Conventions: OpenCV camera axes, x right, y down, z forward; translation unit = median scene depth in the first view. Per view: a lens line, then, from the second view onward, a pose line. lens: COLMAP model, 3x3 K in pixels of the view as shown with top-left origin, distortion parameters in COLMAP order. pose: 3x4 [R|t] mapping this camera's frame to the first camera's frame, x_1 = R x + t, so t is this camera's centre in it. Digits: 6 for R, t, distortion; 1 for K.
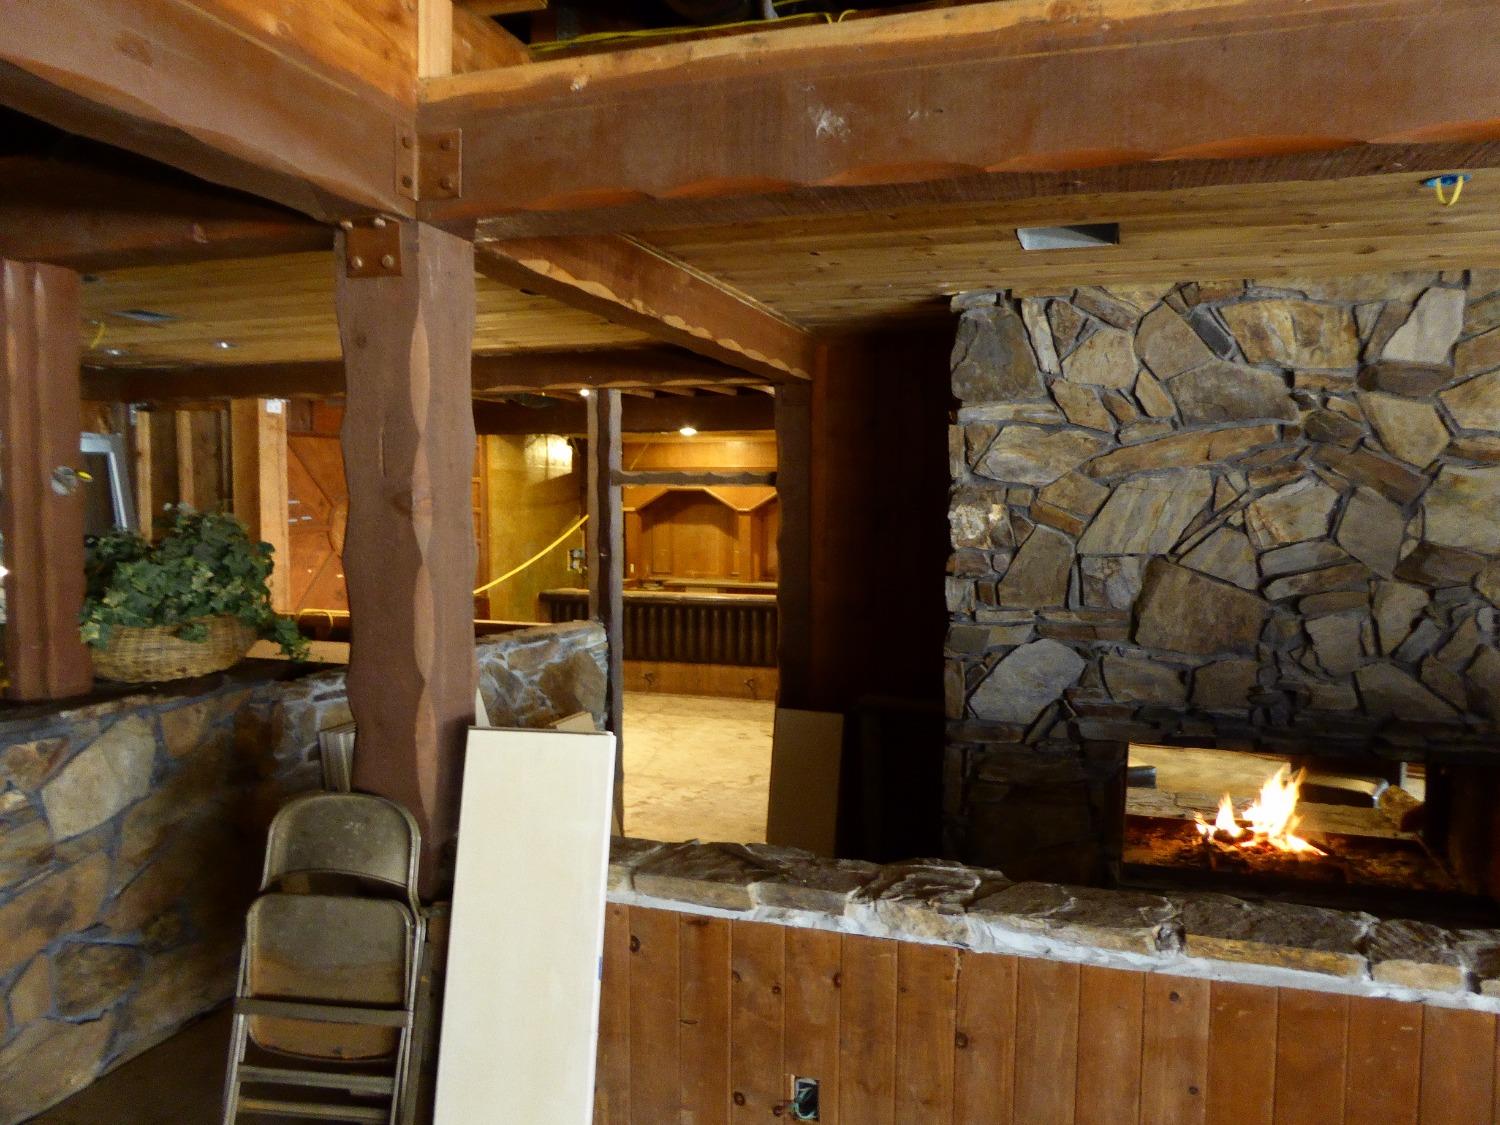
lens RADIAL K [[1079.8, 0, 752.7], [0, 1079.8, 567.5], [0, 0, 1]] dist [-0.056655, 0.042586]
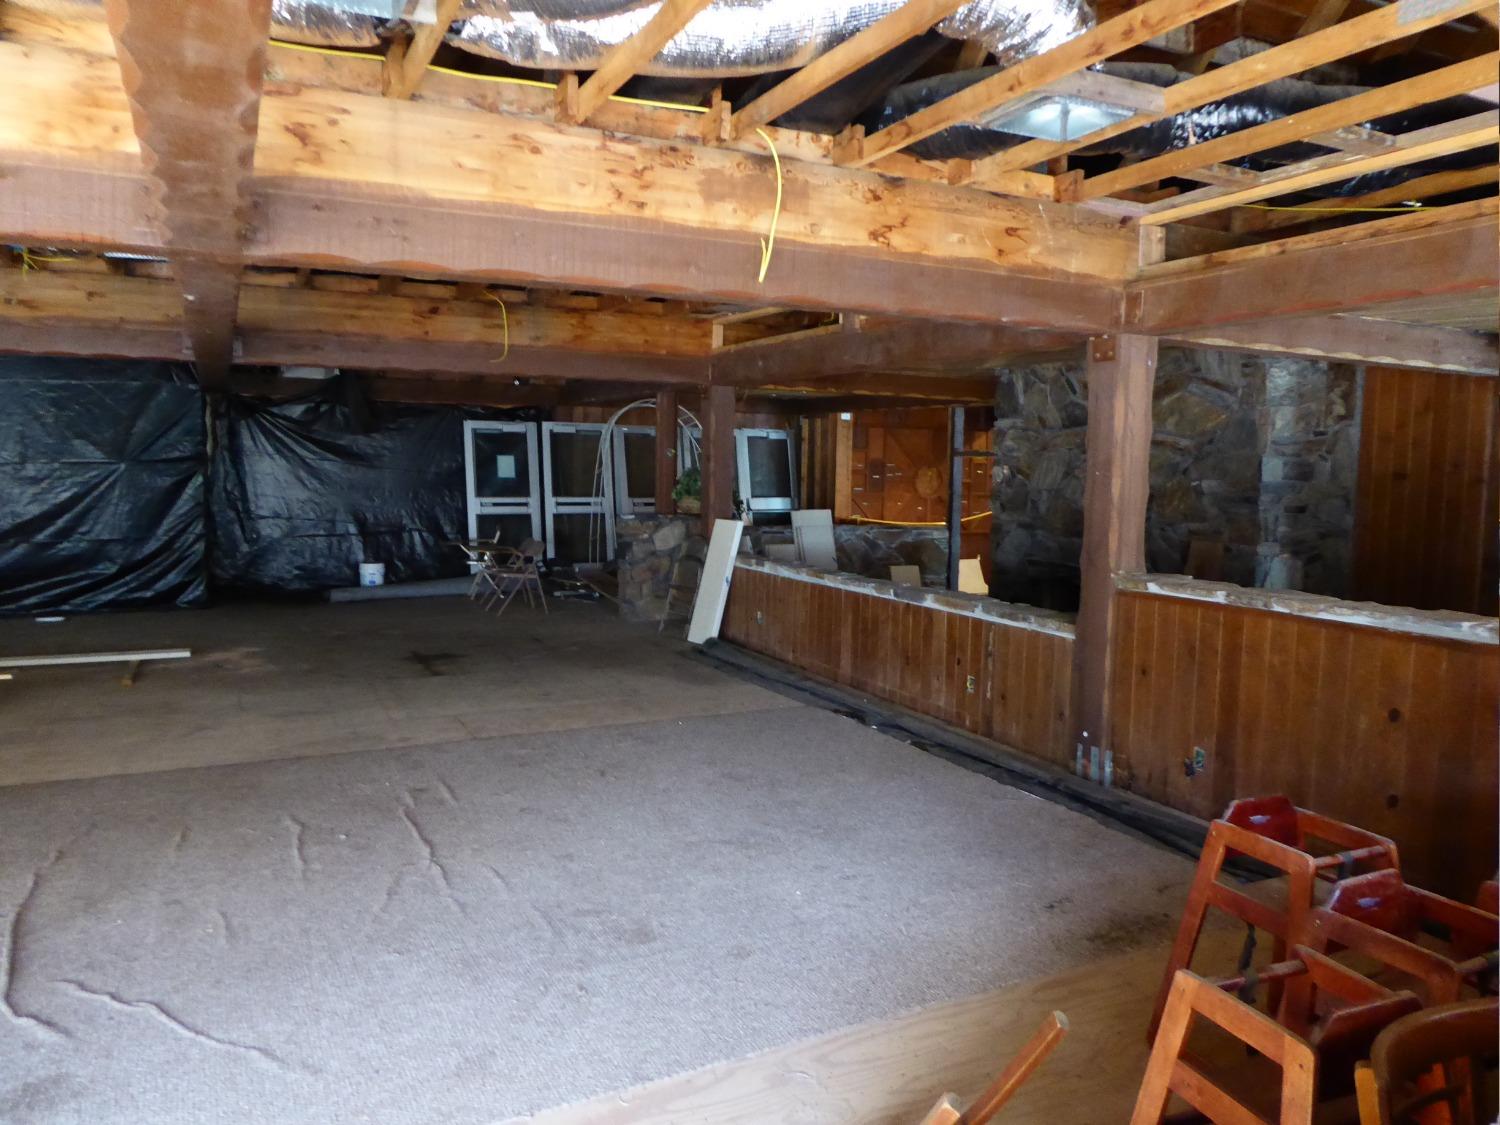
lens RADIAL K [[1084.7, 0, 752.4], [0, 1084.7, 568.2], [0, 0, 1]] dist [-0.028370, 0.007088]
pose [[0.697184, 0.080847, -0.712319, 1.558955], [-0.063638, 0.996677, 0.050835, 0.074485], [0.714062, 0.009889, 0.700012, -0.962073]]
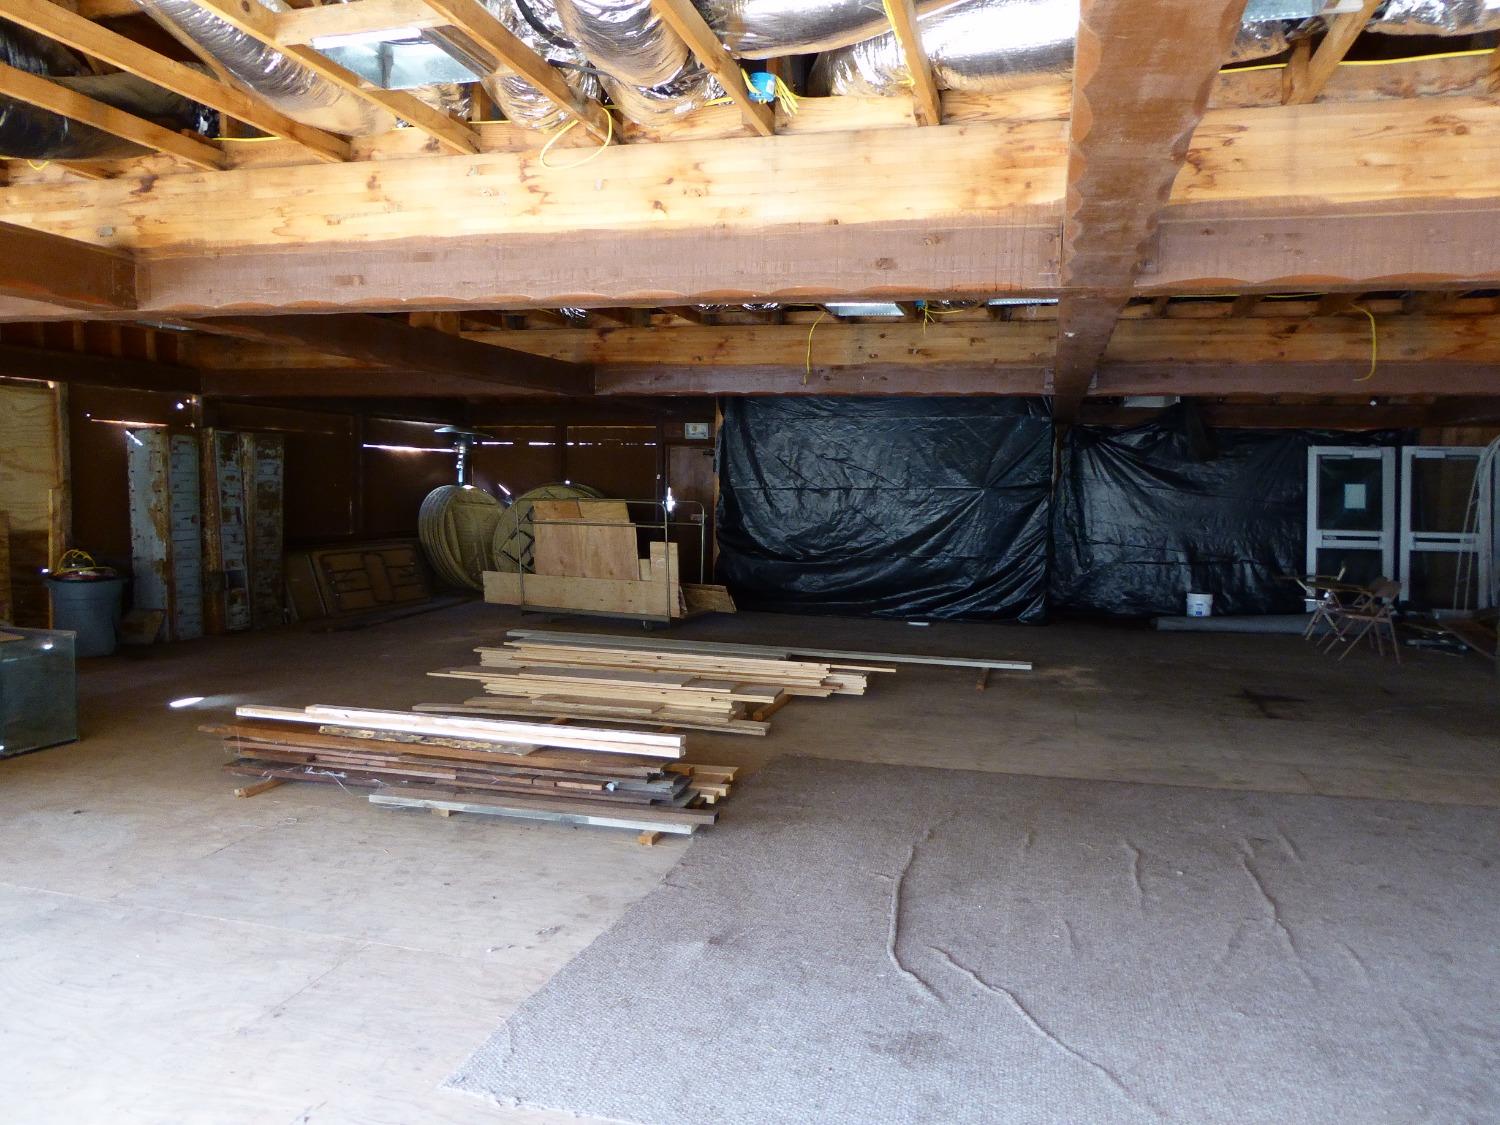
lens RADIAL K [[1095.6, 0, 775.5], [0, 1095.6, 576.3], [0, 0, 1]] dist [-0.026688, 0.008808]
pose [[0.060624, 0.090985, -0.994005, 1.502692], [-0.082460, 0.992889, 0.085854, 0.079031], [0.994749, 0.076761, 0.067695, -1.015557]]
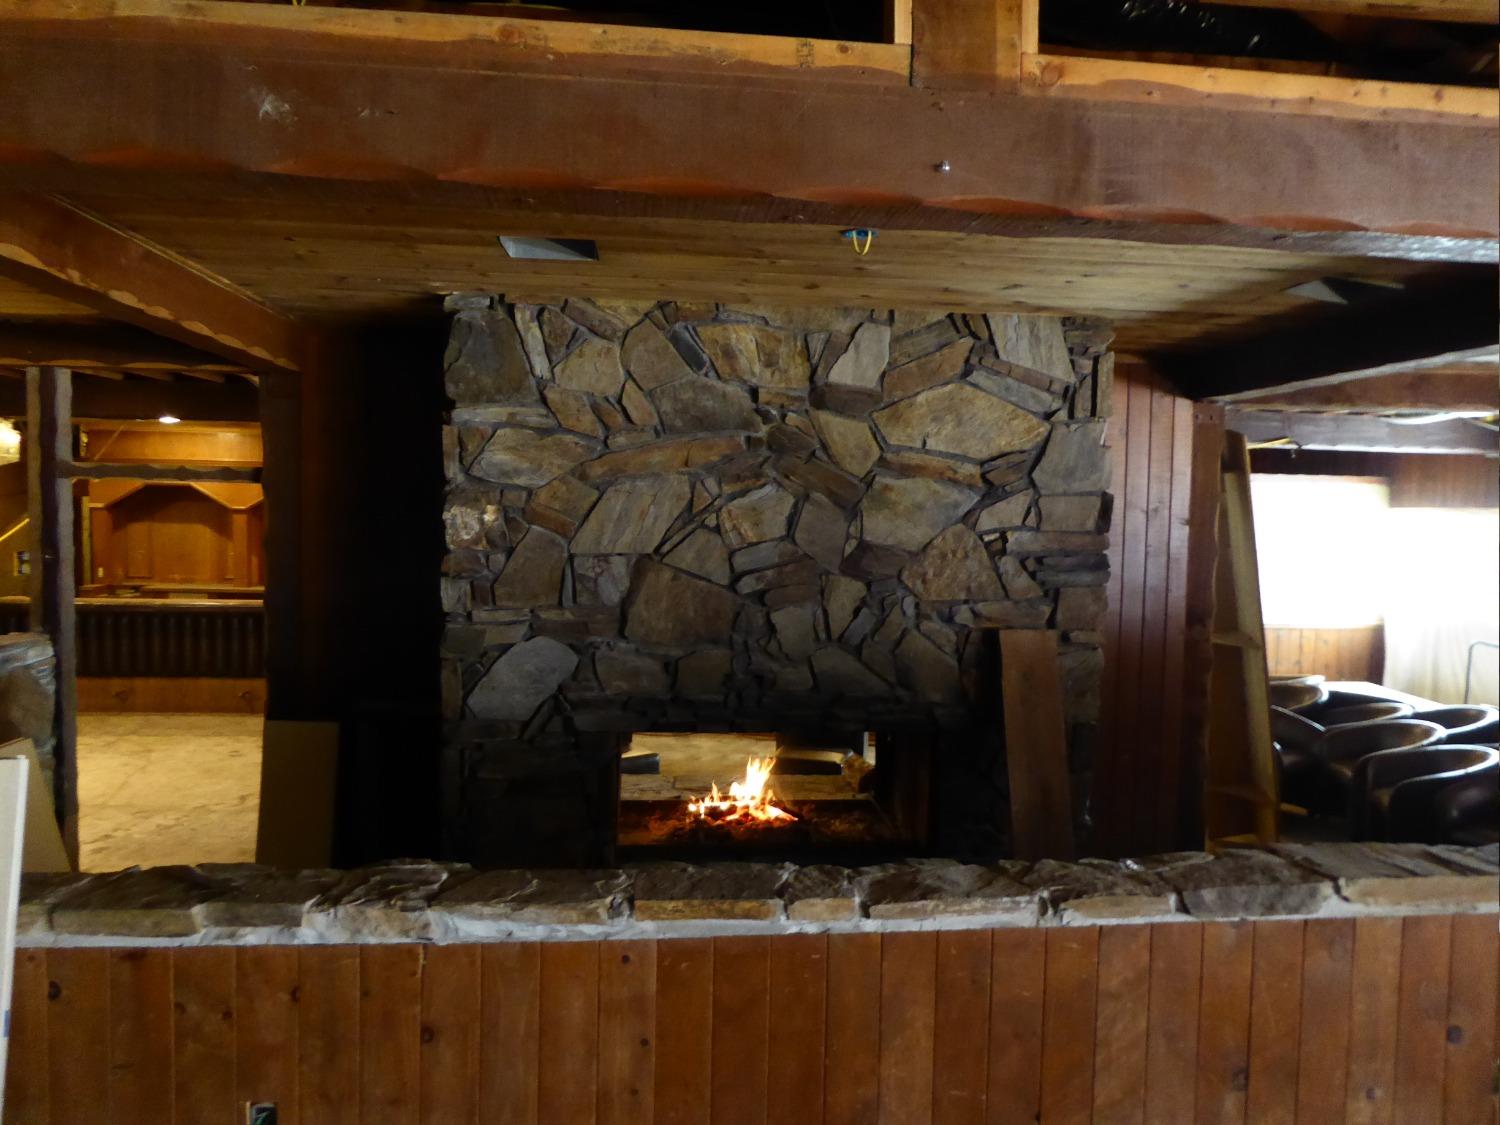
lens RADIAL K [[1084.7, 0, 752.4], [0, 1084.7, 568.2], [0, 0, 1]] dist [-0.028370, 0.007088]
pose [[0.912941, -0.010874, 0.407946, 0.037317], [0.010957, 0.999938, 0.002134, 0.001380], [-0.407944, 0.002522, 0.913003, -0.033144]]
